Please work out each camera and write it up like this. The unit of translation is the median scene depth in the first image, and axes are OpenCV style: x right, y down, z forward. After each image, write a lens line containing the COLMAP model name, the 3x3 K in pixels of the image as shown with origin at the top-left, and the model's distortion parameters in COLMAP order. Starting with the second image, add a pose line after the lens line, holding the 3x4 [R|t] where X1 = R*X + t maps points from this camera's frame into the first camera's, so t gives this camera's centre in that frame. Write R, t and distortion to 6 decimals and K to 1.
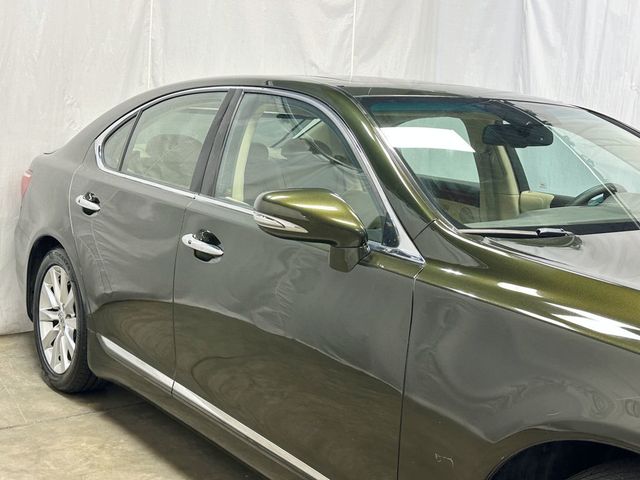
lens RADIAL K [[851.7, 0, 320.0], [0, 851.7, 240.0], [0, 0, 1]] dist [0.250098, -0.632246]
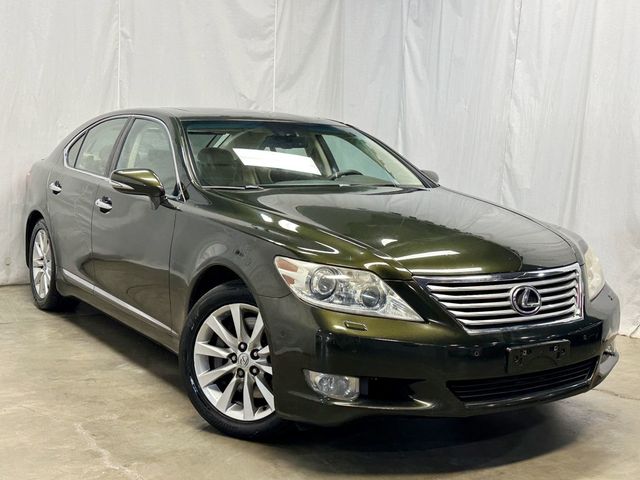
lens RADIAL K [[851.7, 0, 320.0], [0, 851.7, 240.0], [0, 0, 1]] dist [0.250098, -0.632246]
pose [[0.998129, -0.007274, -0.060702, 0.291066], [0.006025, 0.999767, -0.020733, 0.083028], [0.060839, 0.020328, 0.997941, -0.527734]]
